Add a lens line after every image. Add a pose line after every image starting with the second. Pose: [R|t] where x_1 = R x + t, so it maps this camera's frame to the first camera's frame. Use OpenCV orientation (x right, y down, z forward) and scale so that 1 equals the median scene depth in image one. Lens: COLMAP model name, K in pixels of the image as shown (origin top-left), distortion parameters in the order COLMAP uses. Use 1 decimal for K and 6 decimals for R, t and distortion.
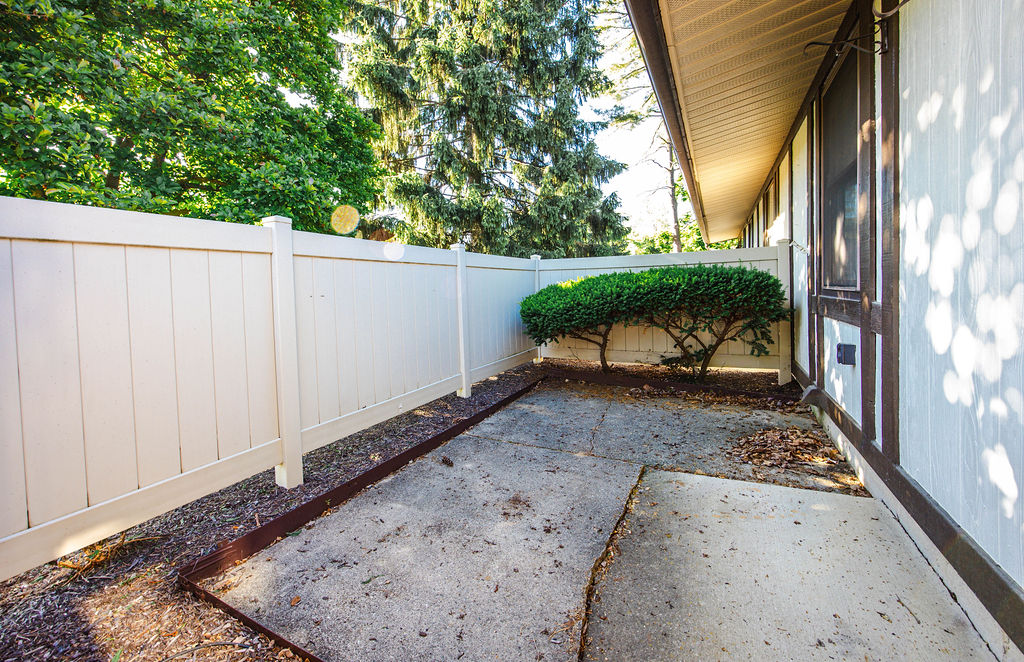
lens RADIAL K [[415.9, 0, 512.1], [0, 415.9, 301.3], [0, 0, 1]] dist [-0.000319, -0.000081]
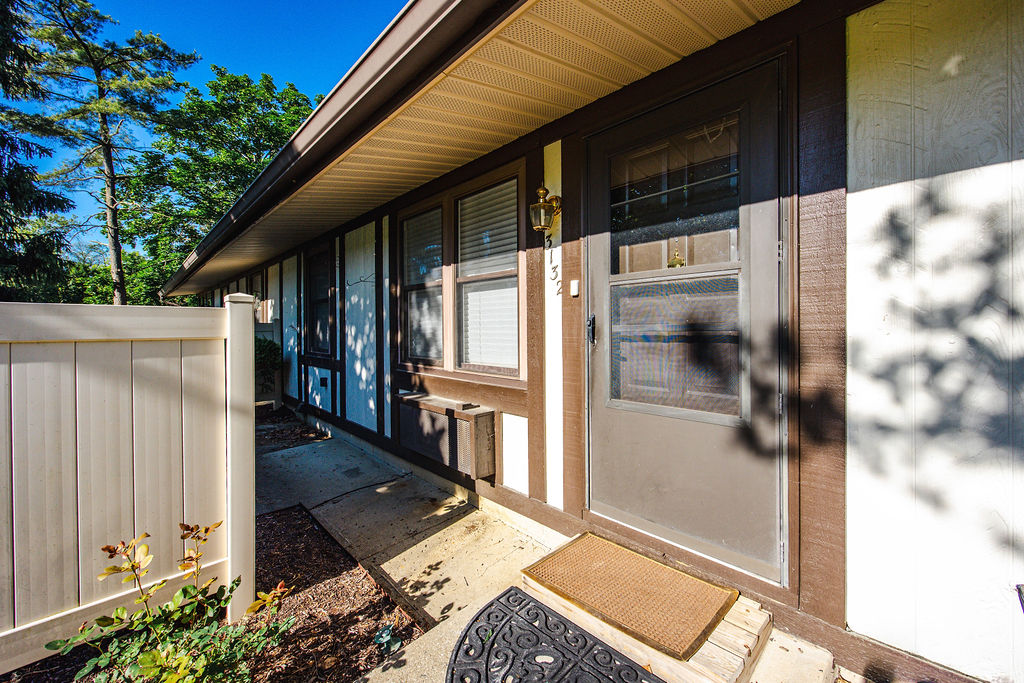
lens RADIAL K [[412.3, 0, 511.4], [0, 412.3, 331.4], [0, 0, 1]] dist [-0.003195, -0.000213]
pose [[0.362164, 0.018915, 0.931922, -1.113244], [0.024304, 0.999263, -0.029726, -0.068411], [-0.931797, 0.033415, 0.361438, -0.929387]]
